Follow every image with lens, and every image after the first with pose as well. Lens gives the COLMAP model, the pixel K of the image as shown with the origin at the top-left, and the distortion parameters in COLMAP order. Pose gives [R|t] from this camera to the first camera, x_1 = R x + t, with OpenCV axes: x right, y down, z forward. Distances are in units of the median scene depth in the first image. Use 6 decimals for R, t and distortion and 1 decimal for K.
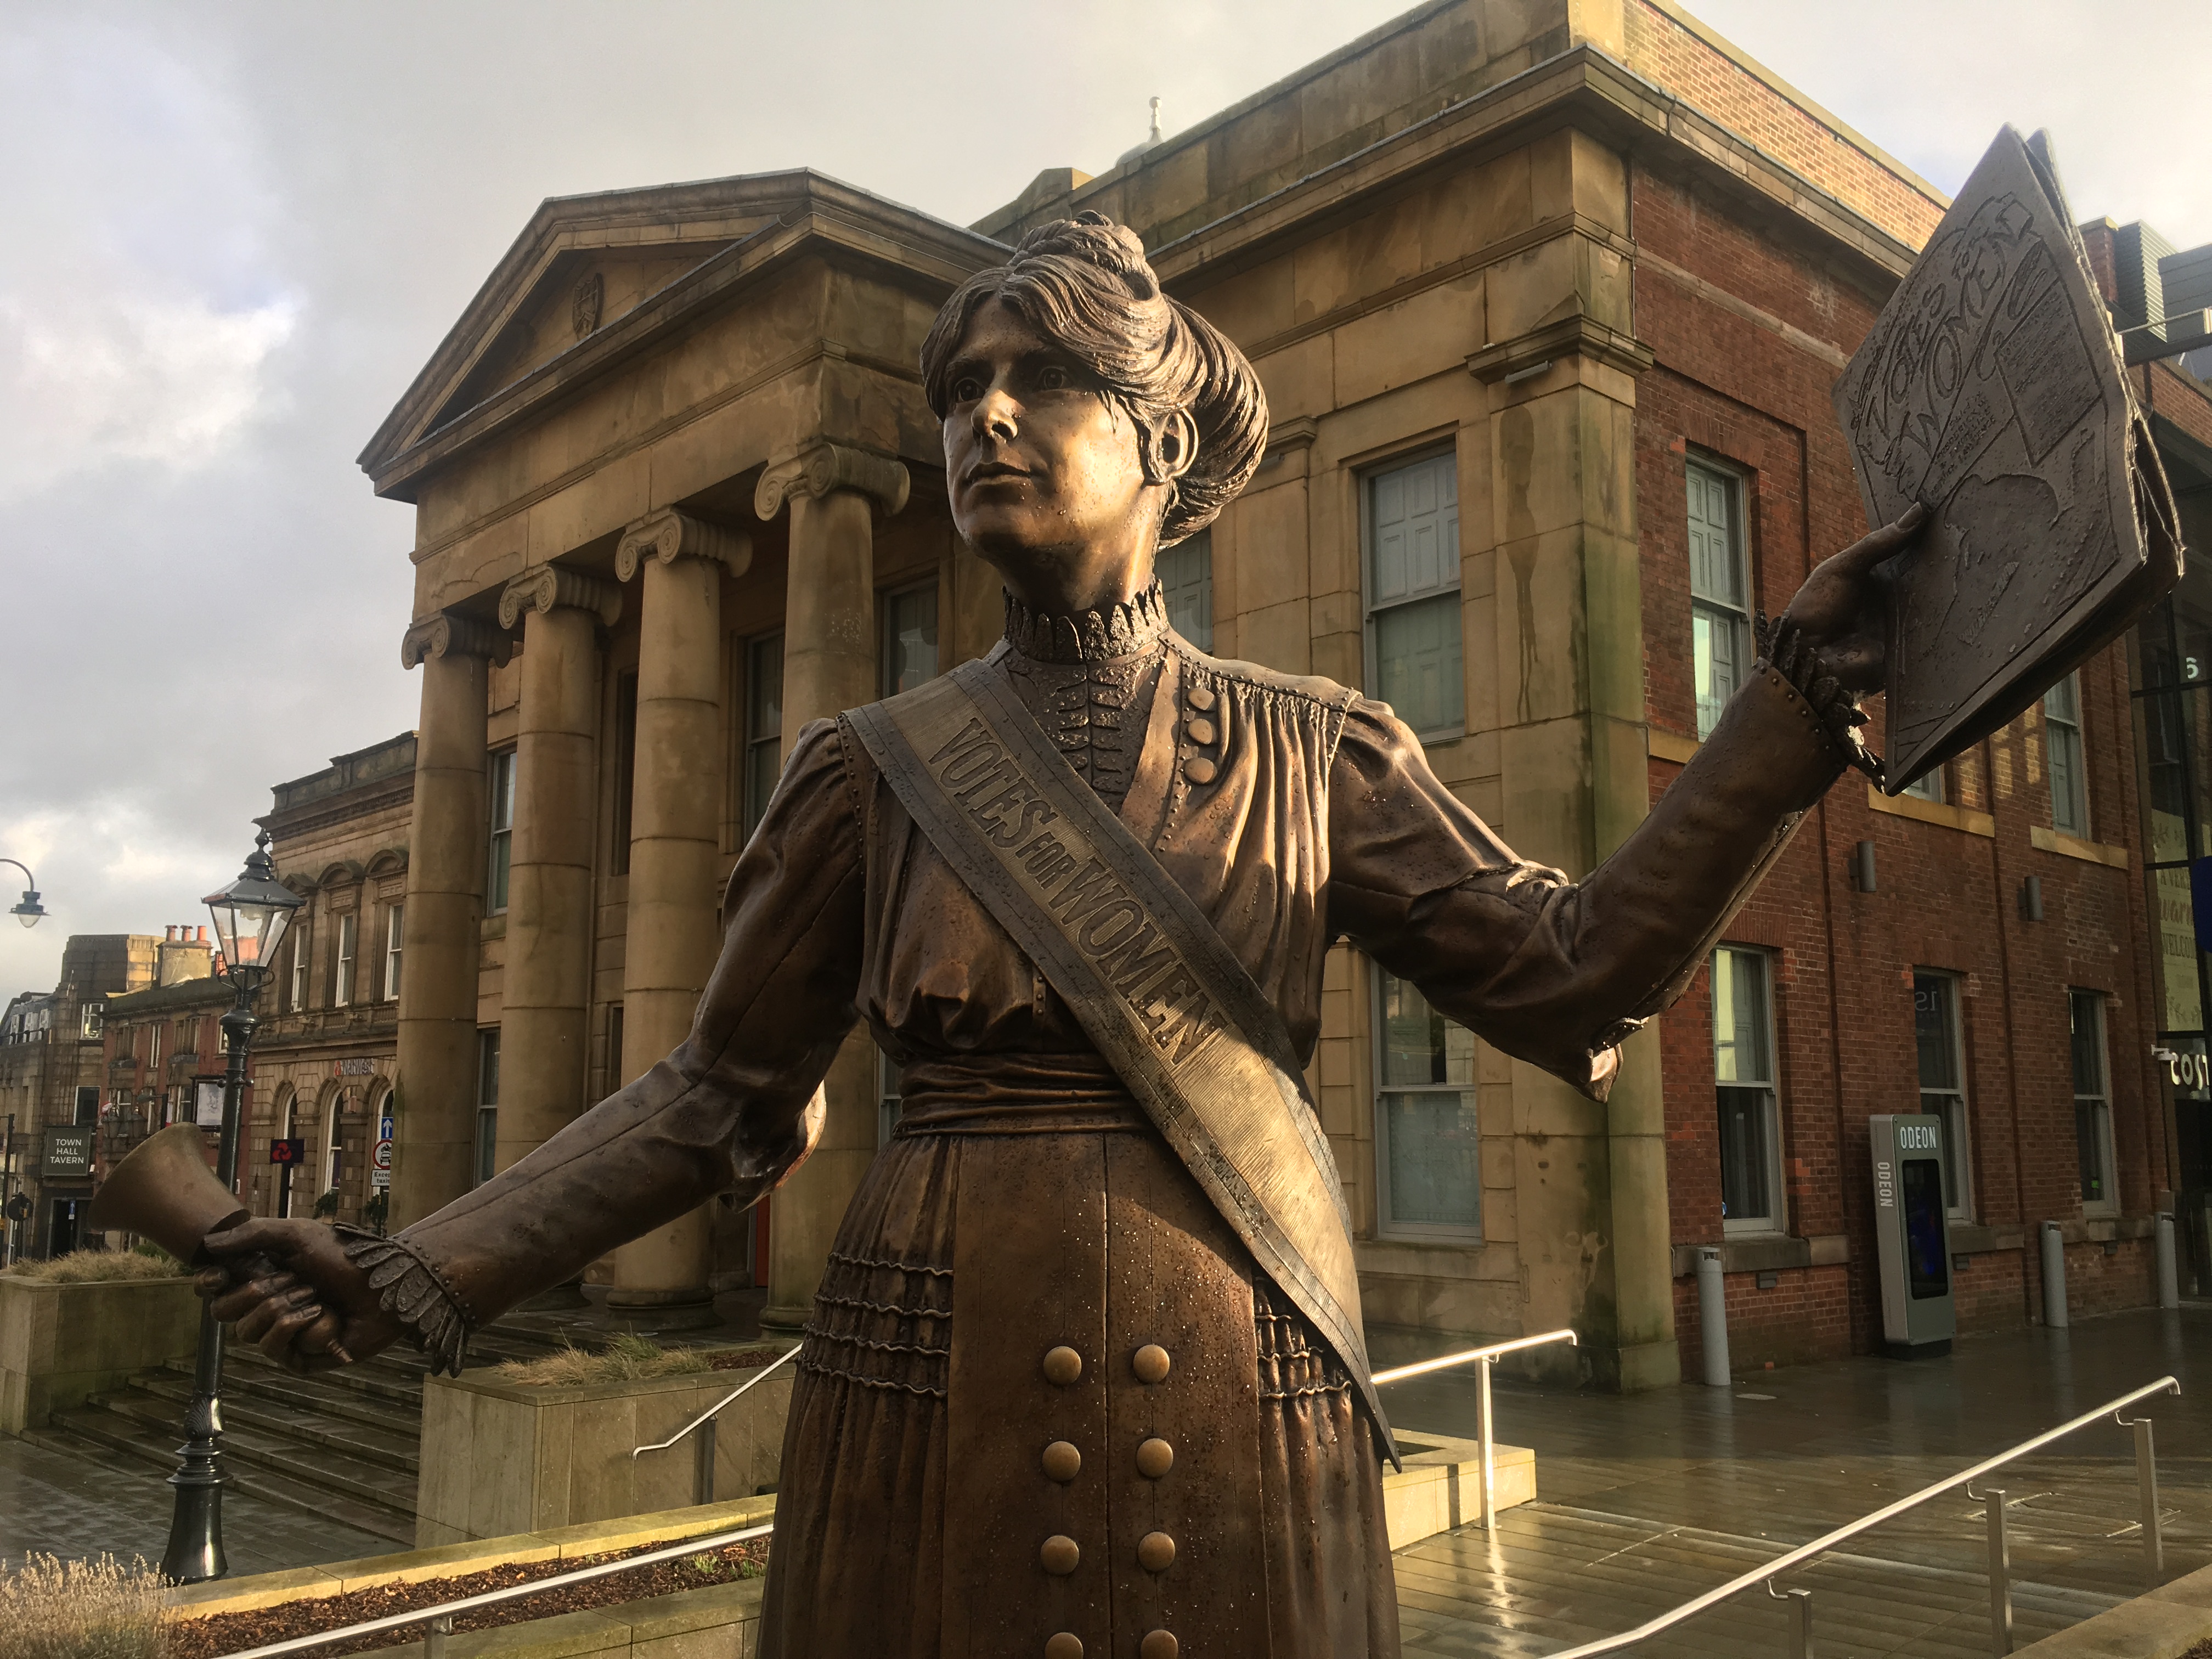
lens RADIAL K [[1904.6, 0, 1103.2], [0, 1904.6, 815.1], [0, 0, 1]] dist [0.071510, -0.040876]
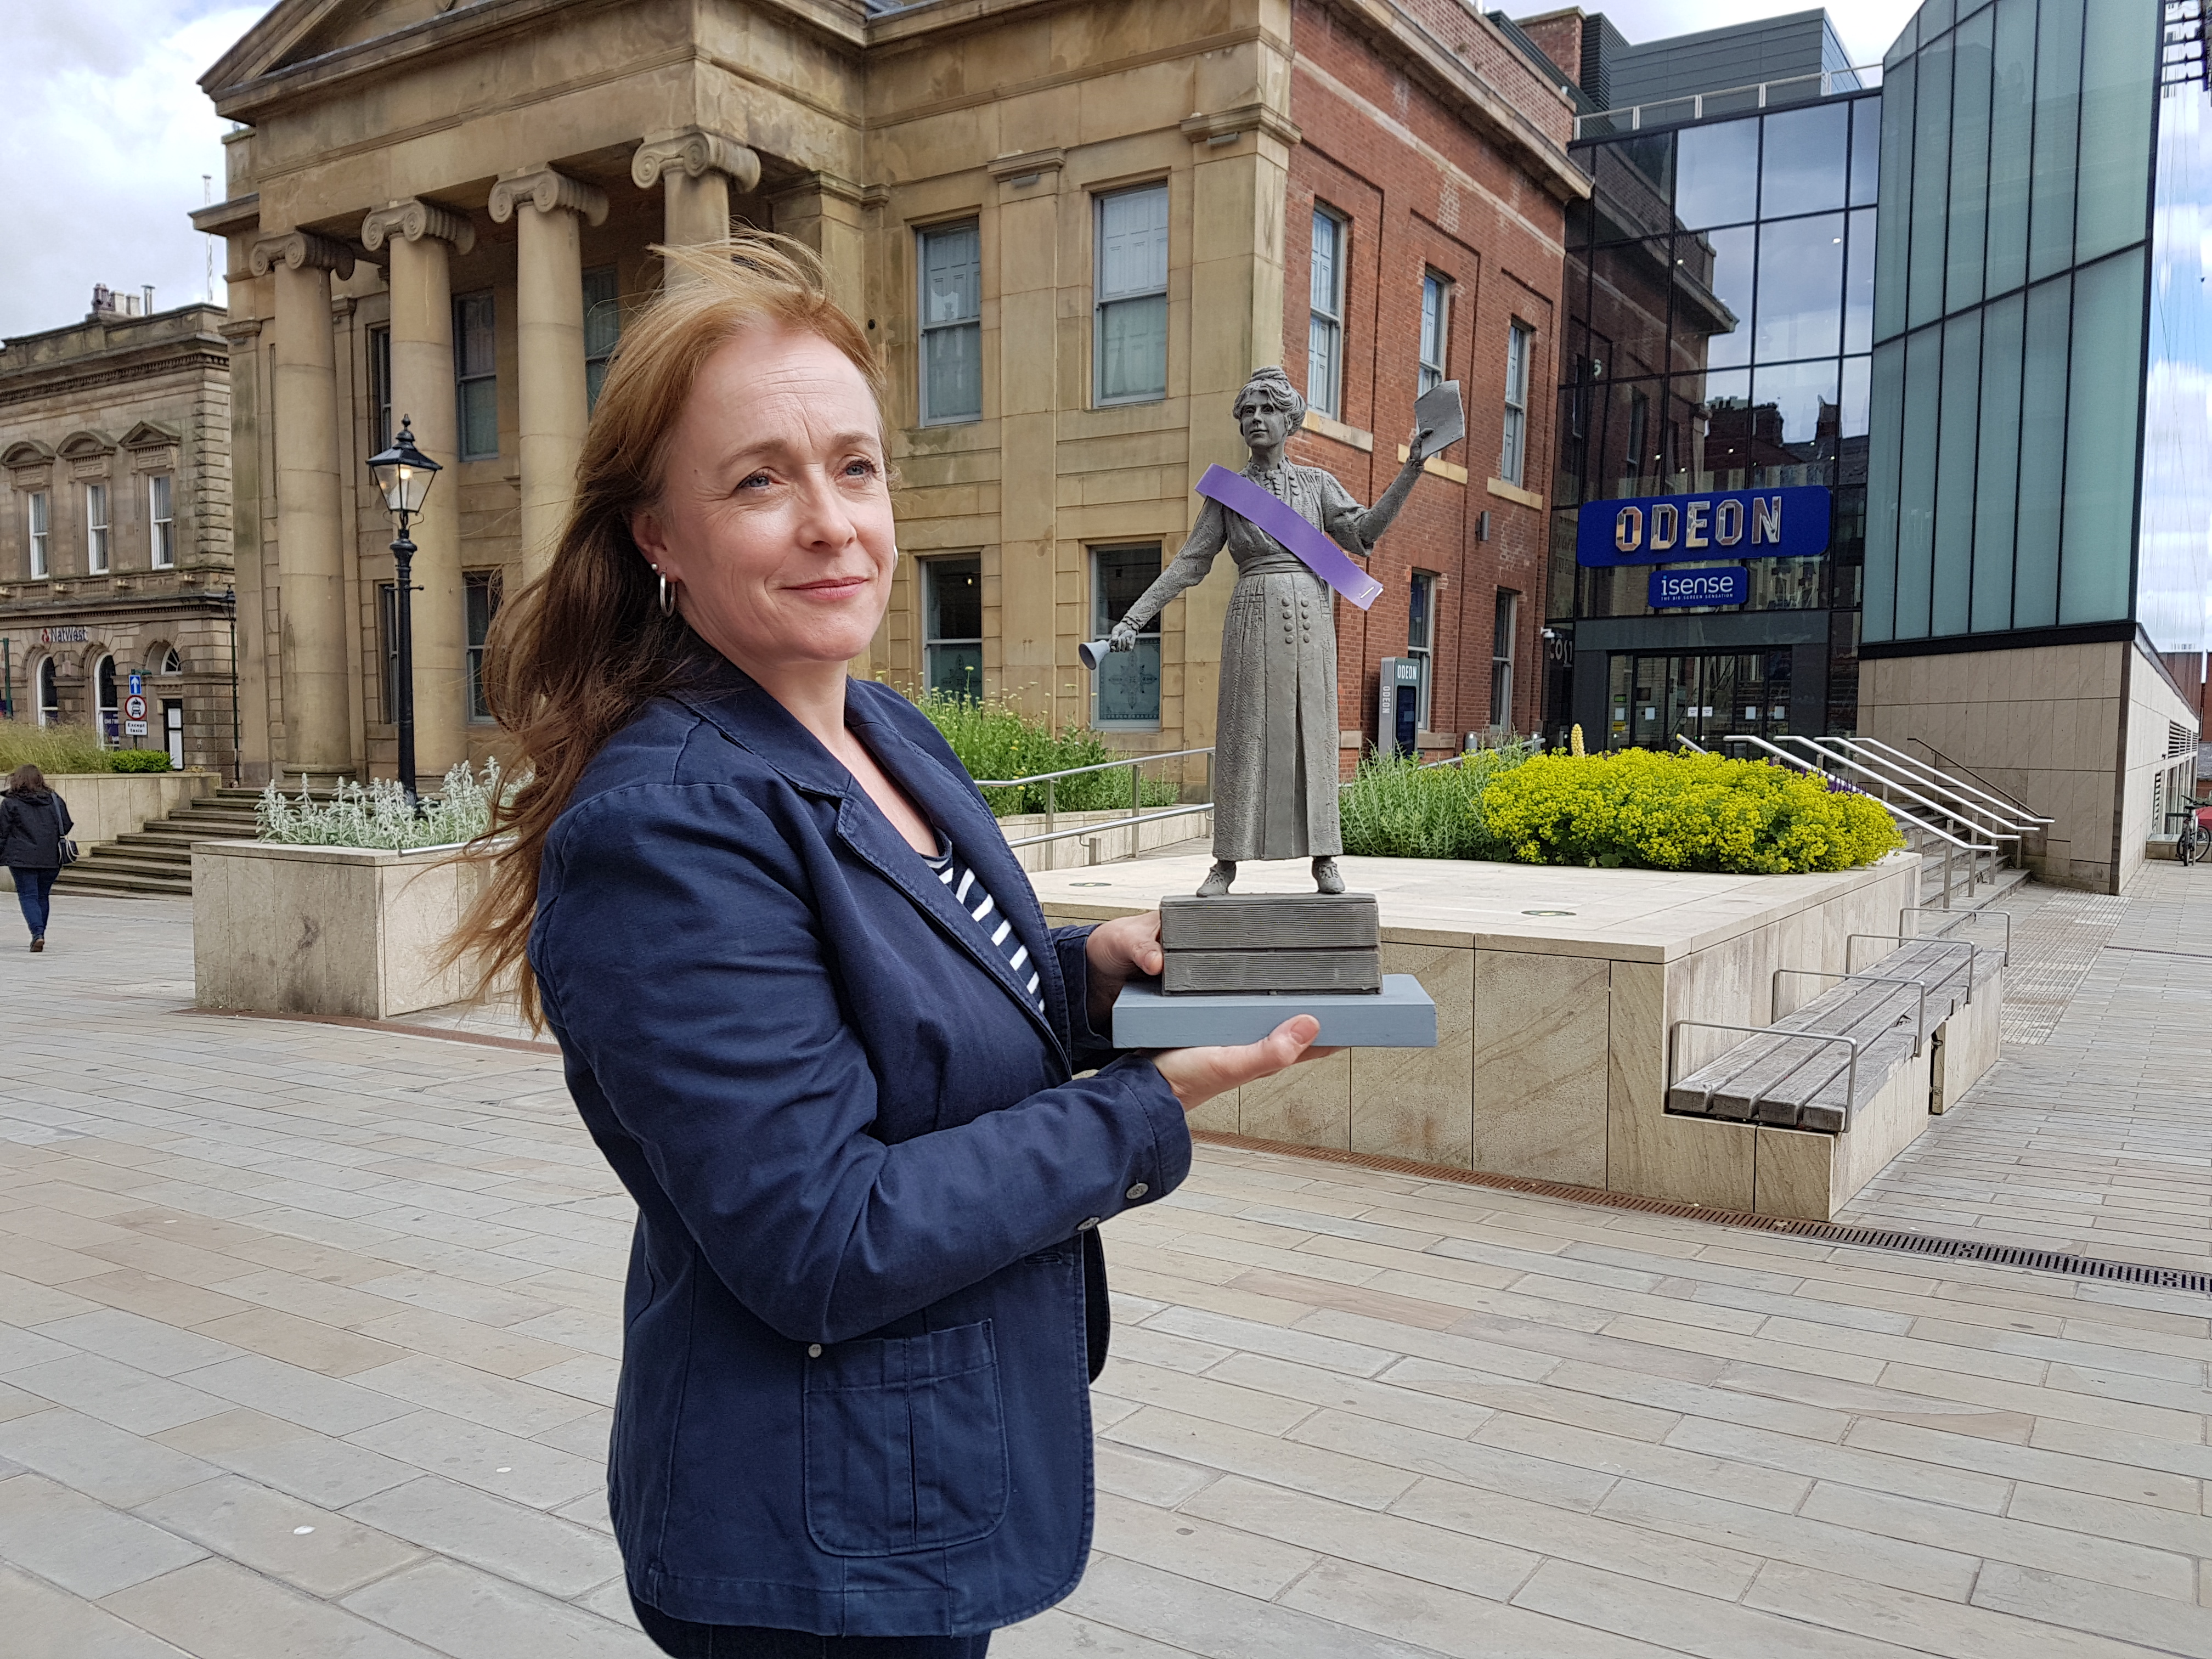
lens RADIAL K [[1726.1, 0, 1096.1], [0, 1726.1, 922.8], [0, 0, 1]] dist [0.058667, -0.083606]
pose [[0.968884, -0.015738, 0.247015, -0.190958], [-0.050067, 0.964884, 0.257859, 0.008473], [-0.242399, -0.262203, 0.934073, -0.344644]]
